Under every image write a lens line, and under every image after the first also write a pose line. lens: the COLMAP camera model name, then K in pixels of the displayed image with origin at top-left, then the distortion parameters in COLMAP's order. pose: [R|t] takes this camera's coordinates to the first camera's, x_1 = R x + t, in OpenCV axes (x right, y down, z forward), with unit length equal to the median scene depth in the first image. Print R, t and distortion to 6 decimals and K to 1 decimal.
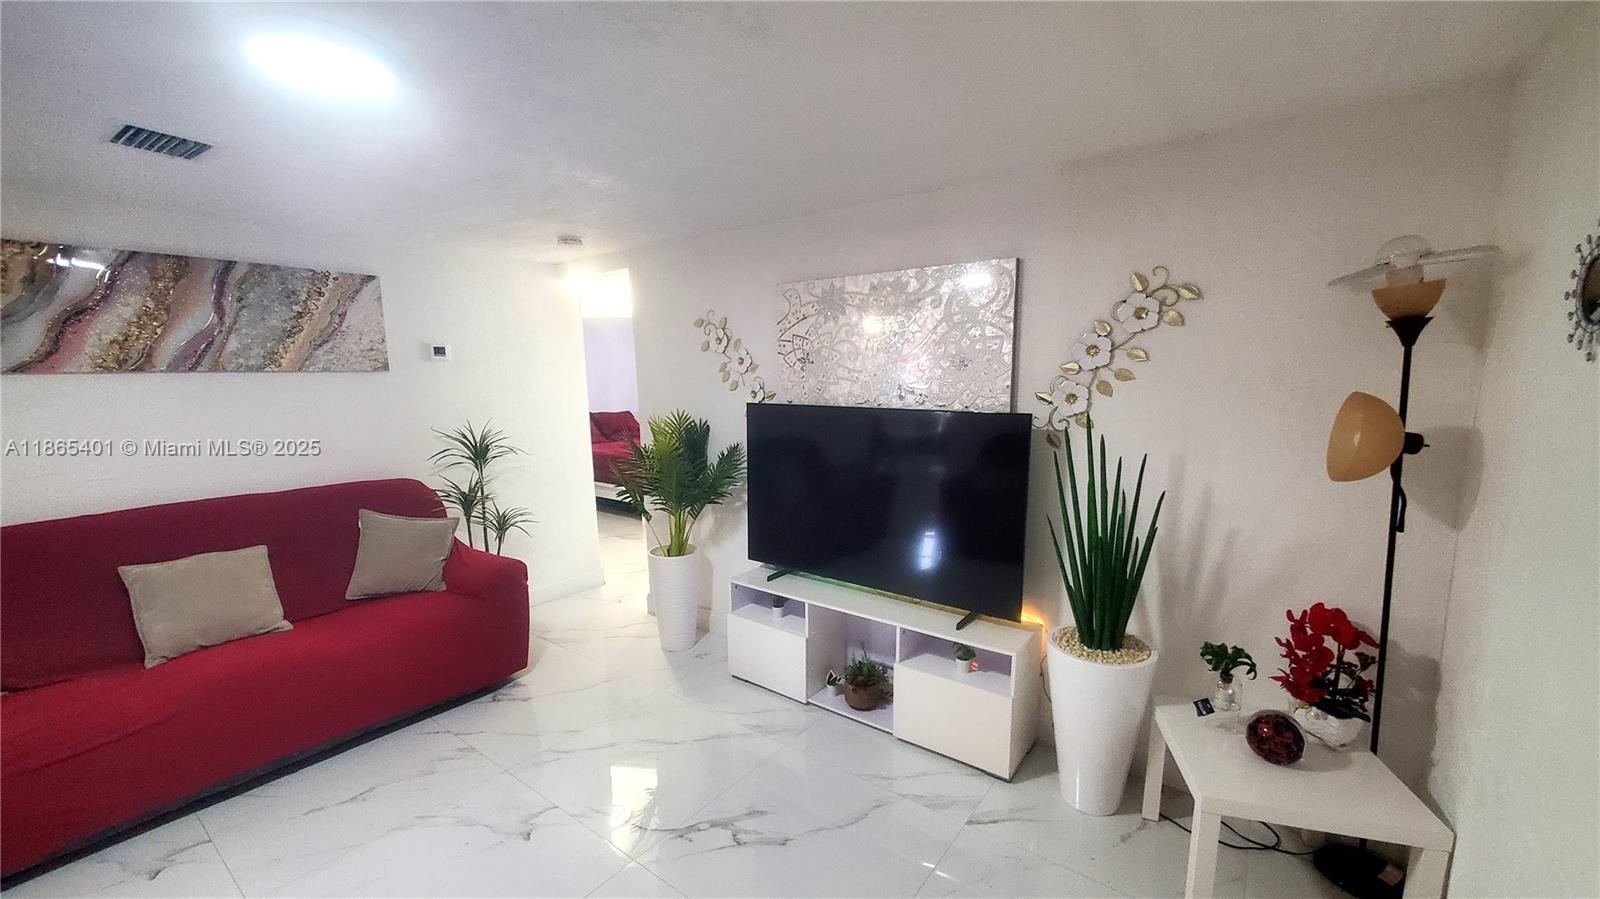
lens RADIAL K [[638.2, 0, 804.4], [0, 638.2, 471.8], [0, 0, 1]] dist [0.006182, -0.003912]
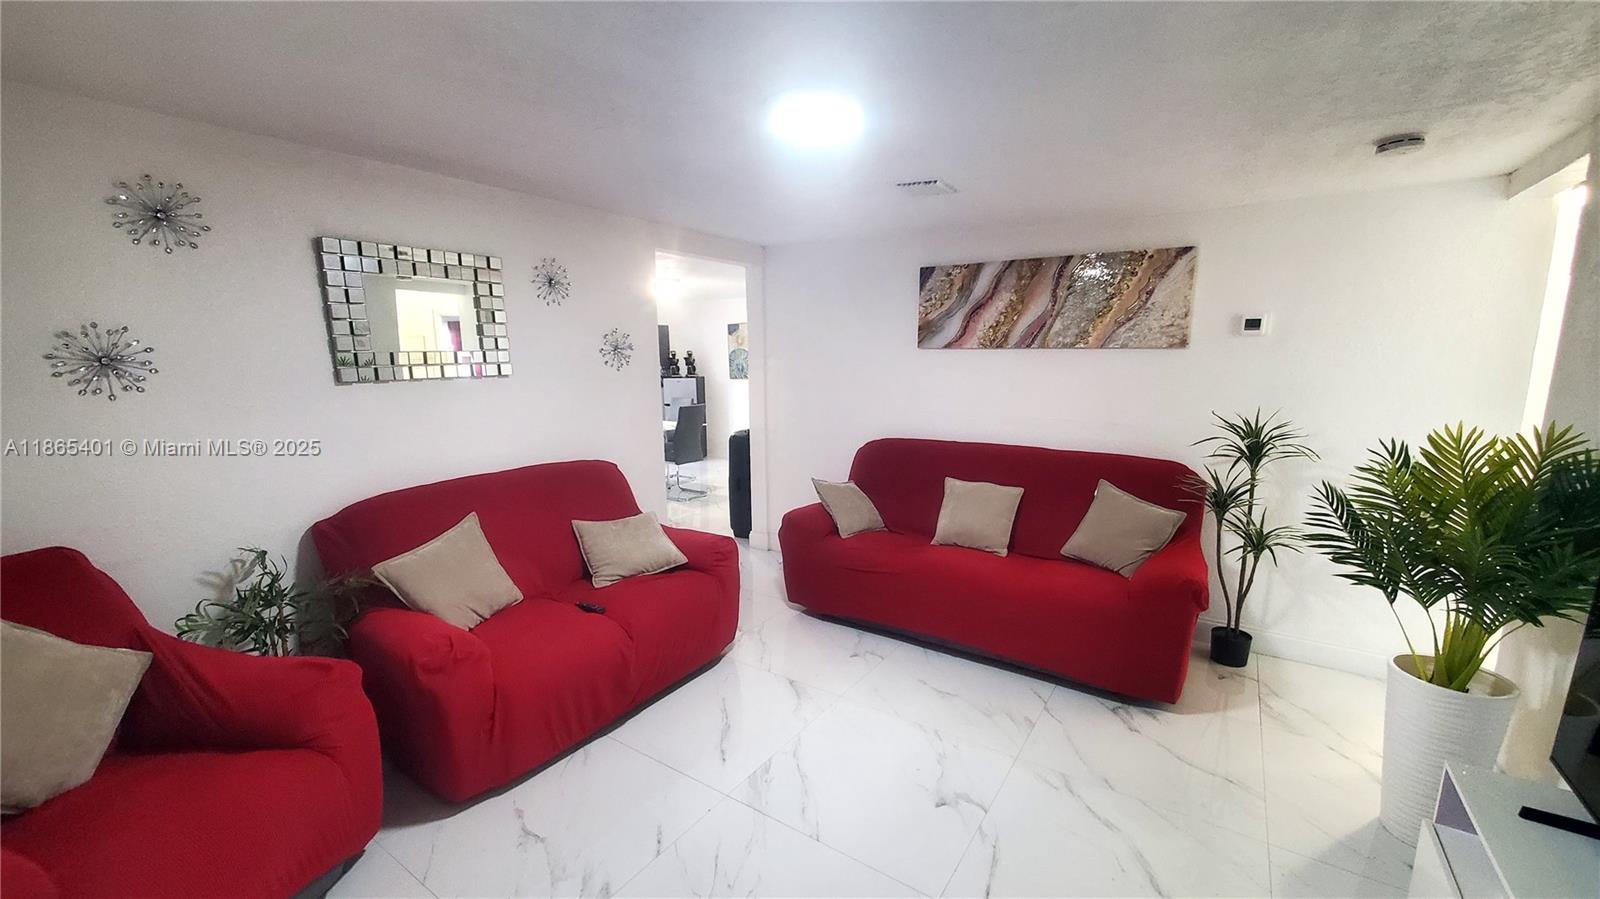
lens RADIAL K [[638.2, 0, 801.8], [0, 638.2, 472.5], [0, 0, 1]] dist [0.006182, -0.003912]
pose [[0.046242, 0.190877, -0.980524, 0.322677], [-0.156530, 0.970833, 0.181608, -0.067935], [0.986590, 0.145084, 0.074772, 0.441650]]
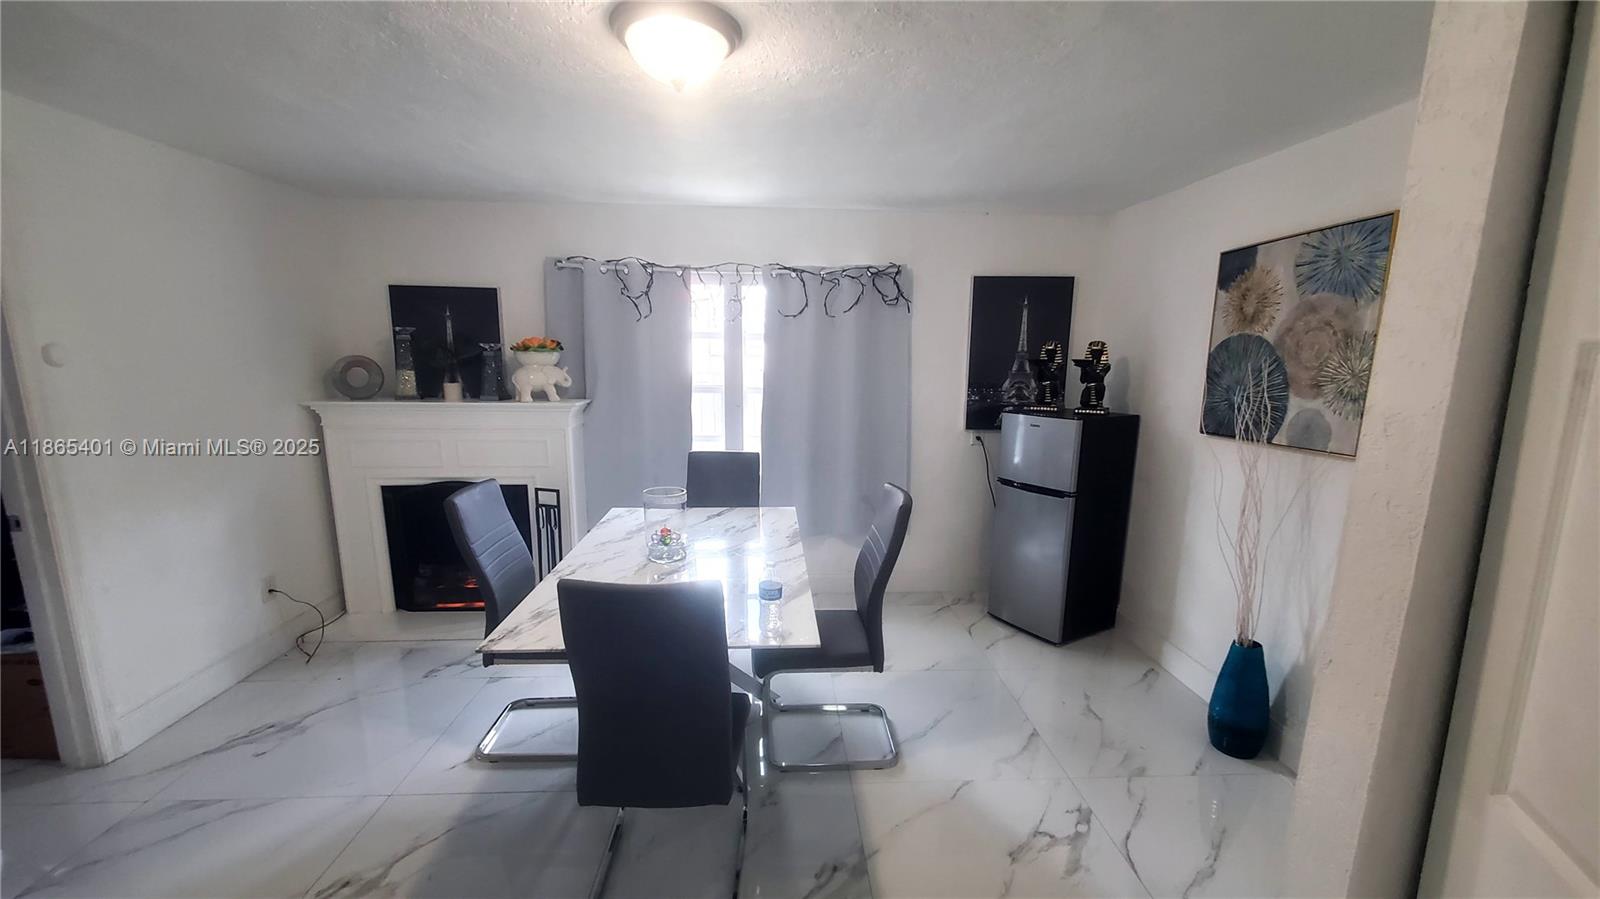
lens RADIAL K [[638.2, 0, 801.0], [0, 638.2, 465.2], [0, 0, 1]] dist [0.006182, -0.003912]
pose [[-0.773707, 0.116020, -0.622829, -1.630591], [-0.108086, 0.944503, 0.310211, -0.077530], [0.624255, 0.307332, -0.718229, 0.582970]]
